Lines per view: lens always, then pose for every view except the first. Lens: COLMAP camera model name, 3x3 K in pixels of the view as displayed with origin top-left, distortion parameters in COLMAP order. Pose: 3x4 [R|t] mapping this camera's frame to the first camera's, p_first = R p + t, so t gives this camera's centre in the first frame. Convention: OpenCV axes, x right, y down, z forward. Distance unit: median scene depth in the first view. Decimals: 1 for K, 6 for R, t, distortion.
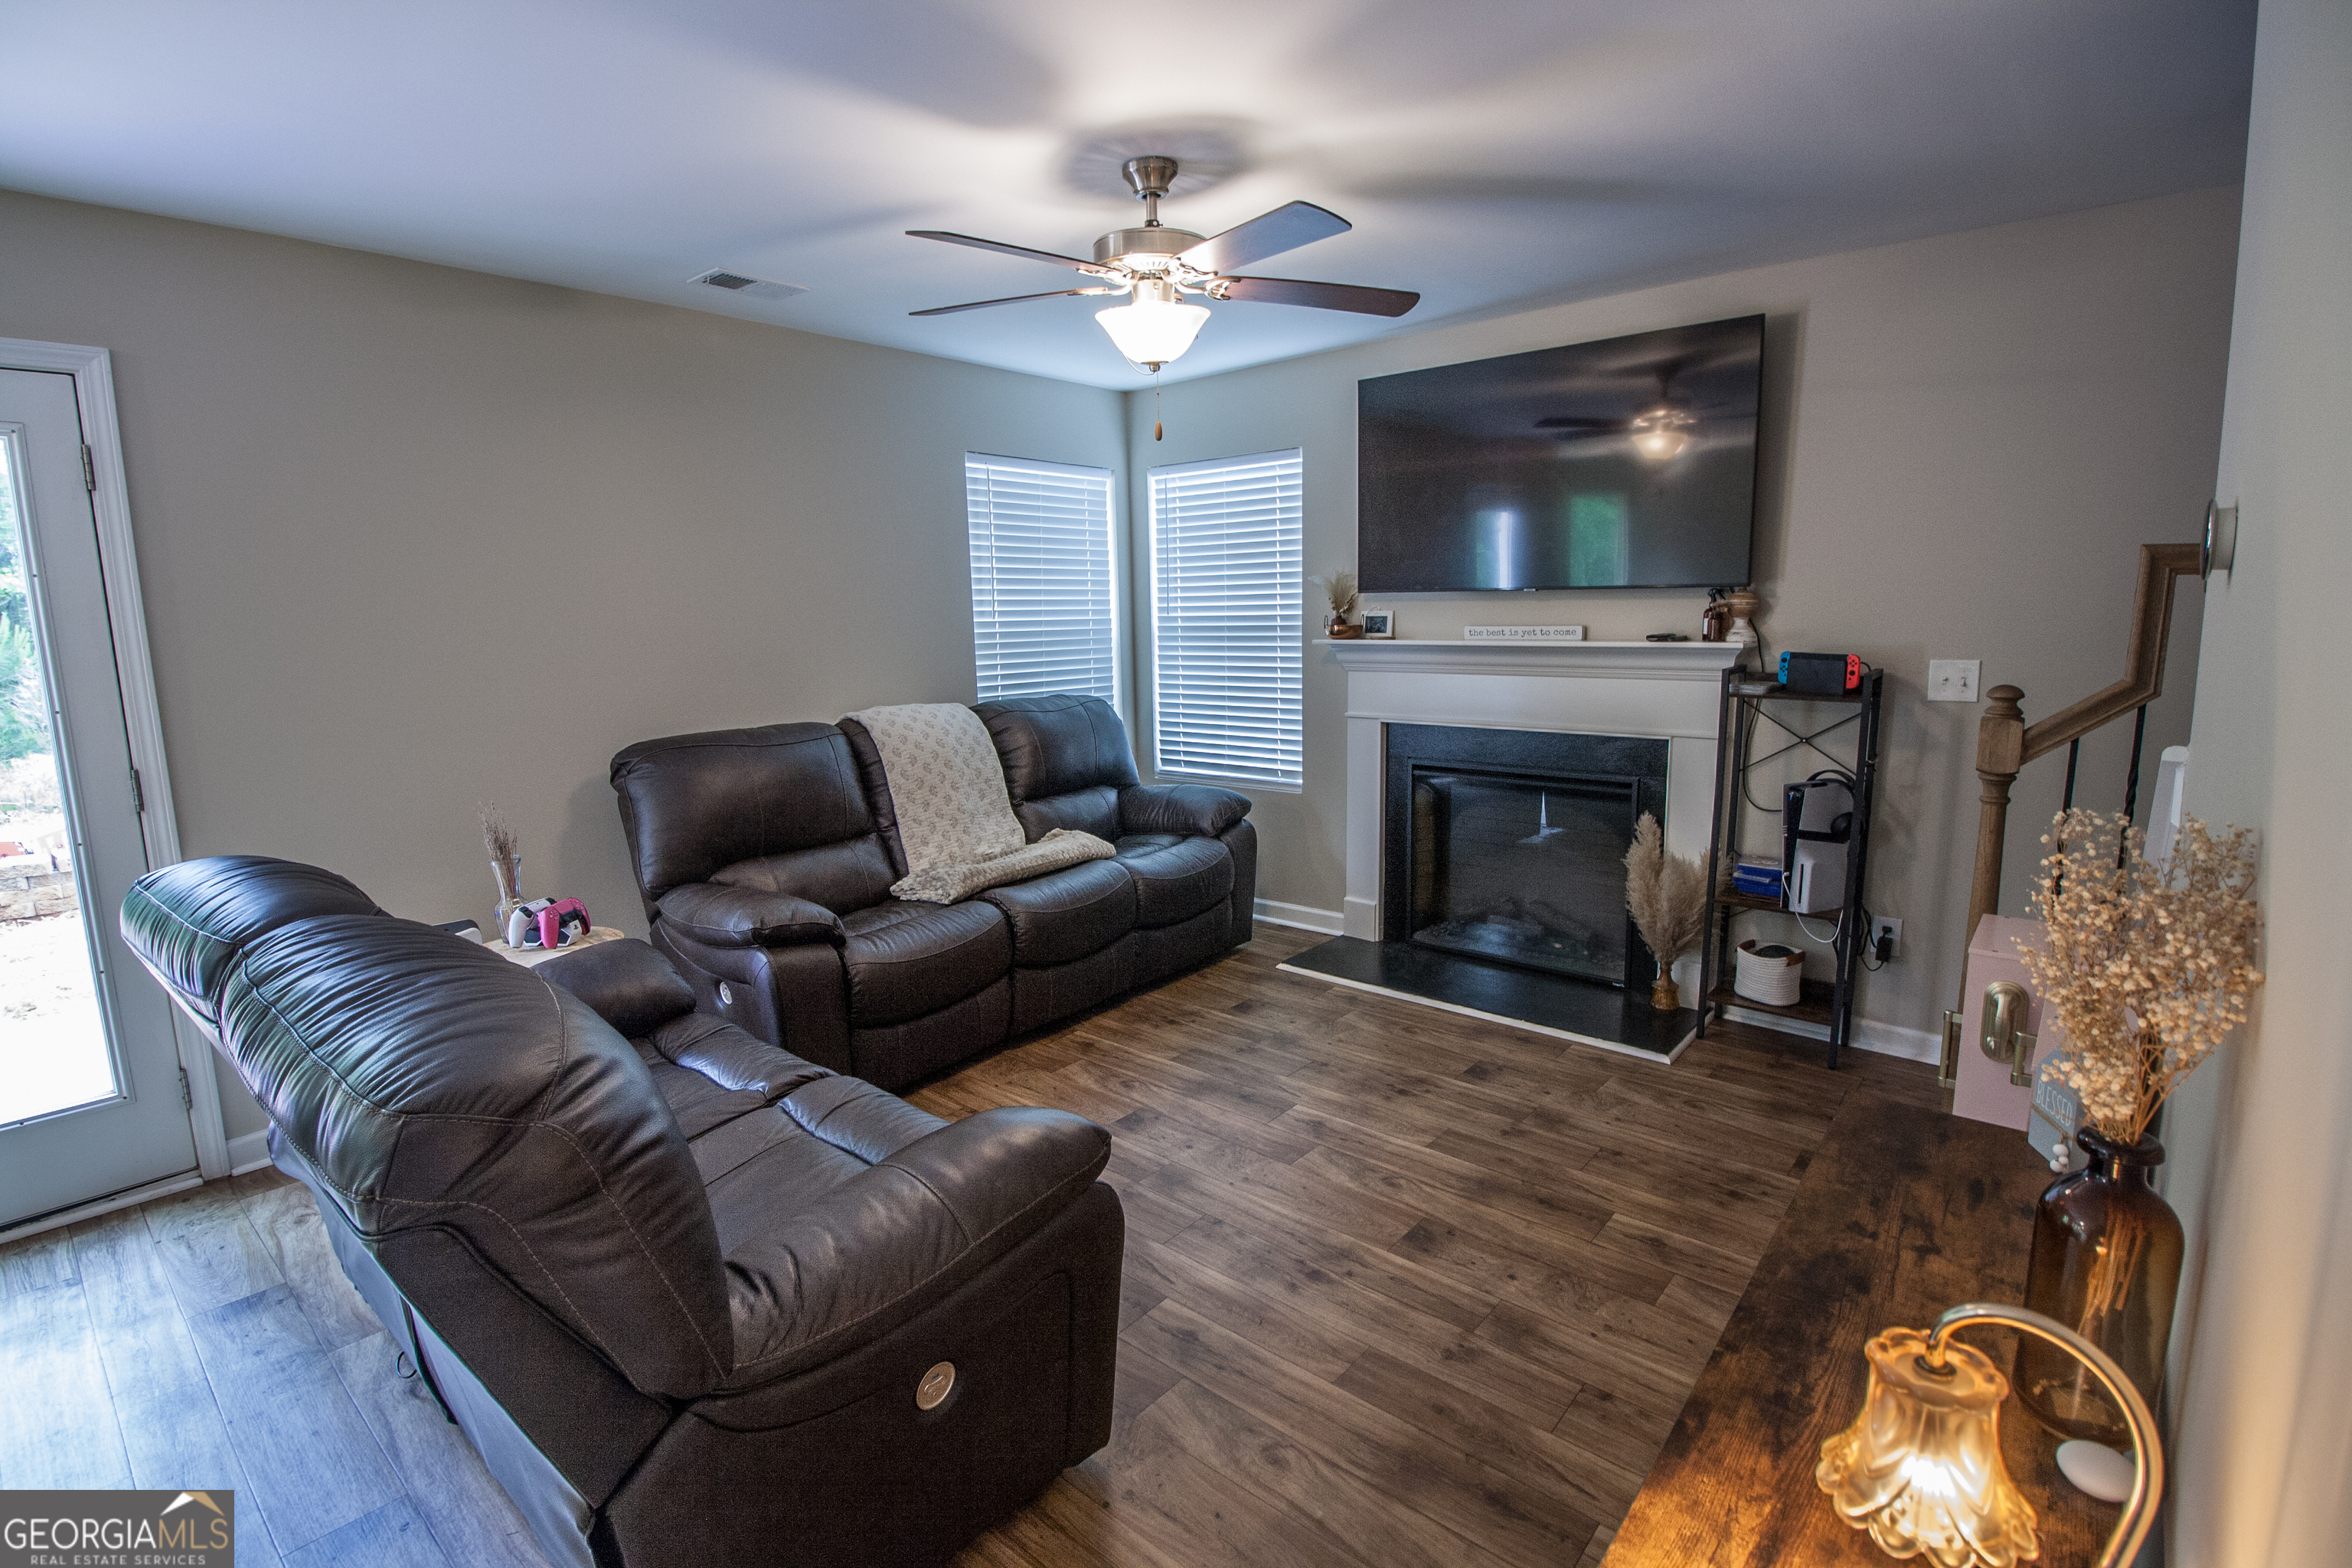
lens RADIAL K [[1092.8, 0, 1168.6], [0, 1092.8, 767.0], [0, 0, 1]] dist [0.000138, -0.013905]
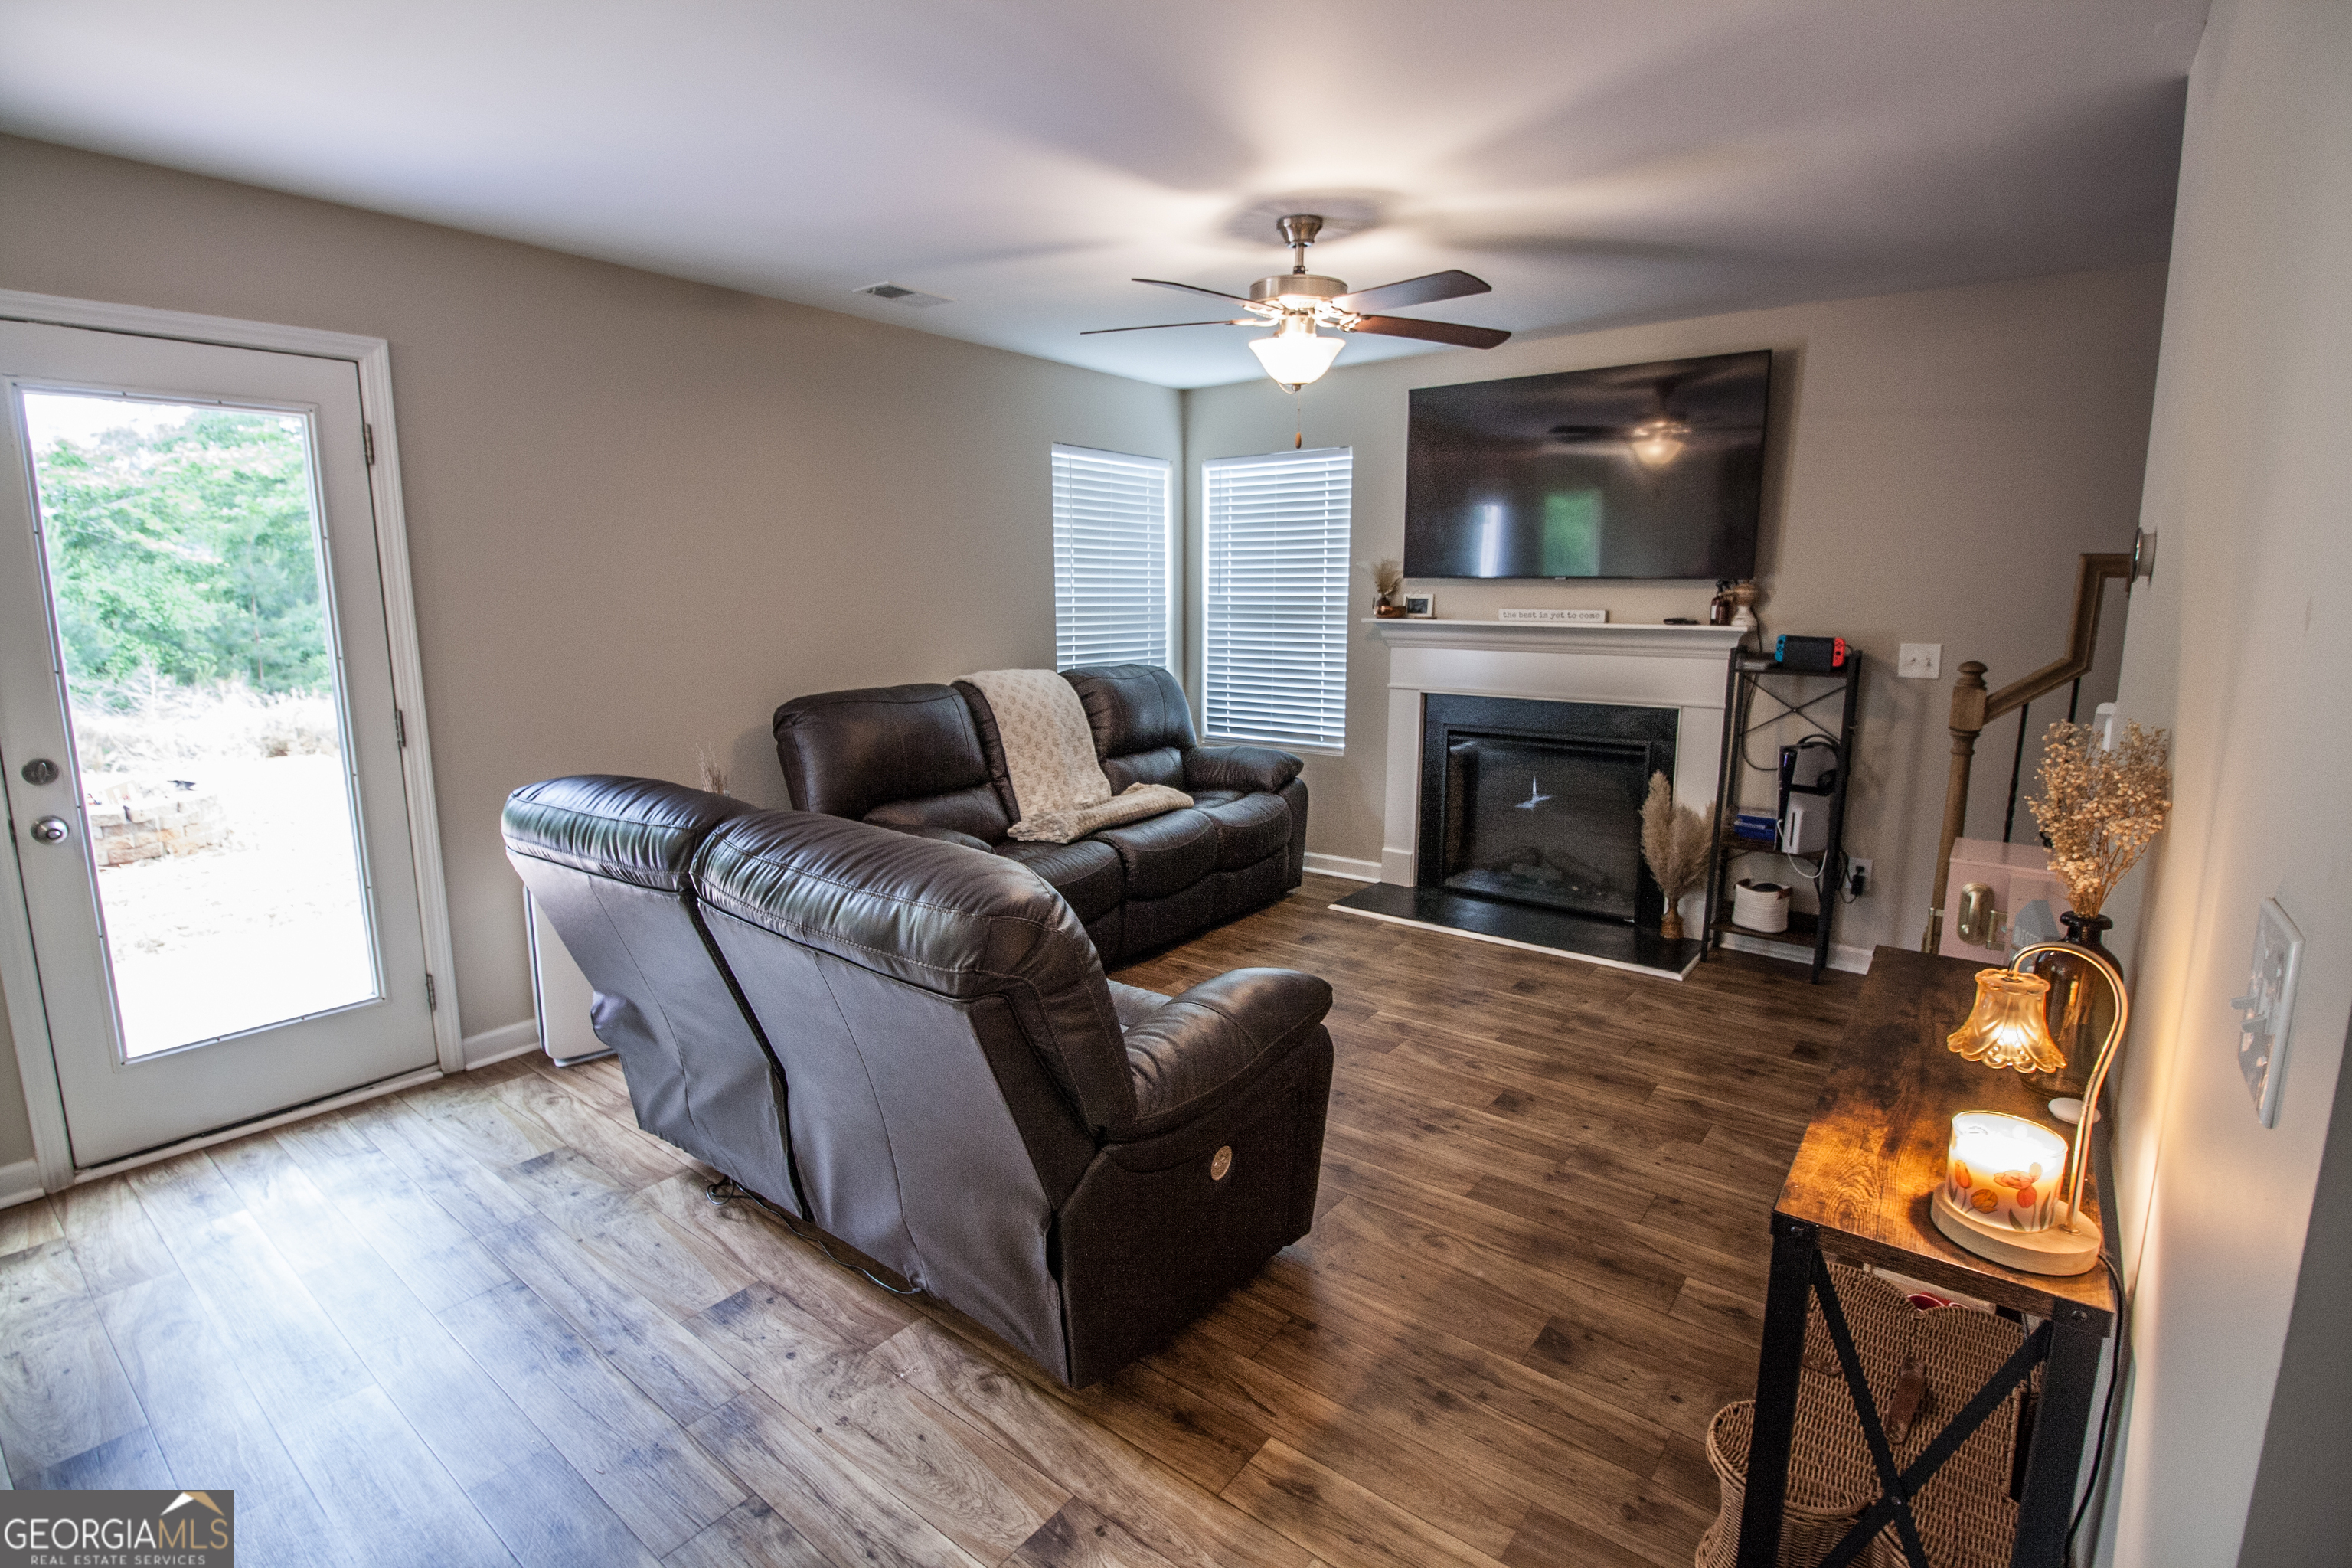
lens RADIAL K [[1095.5, 0, 1170.9], [0, 1095.5, 759.7], [0, 0, 1]] dist [-0.000015, -0.013290]
pose [[0.998456, 0.011249, 0.054397, -0.158142], [-0.011828, 0.999876, 0.010348, 0.025223], [-0.054274, -0.010975, 0.998466, -0.151336]]
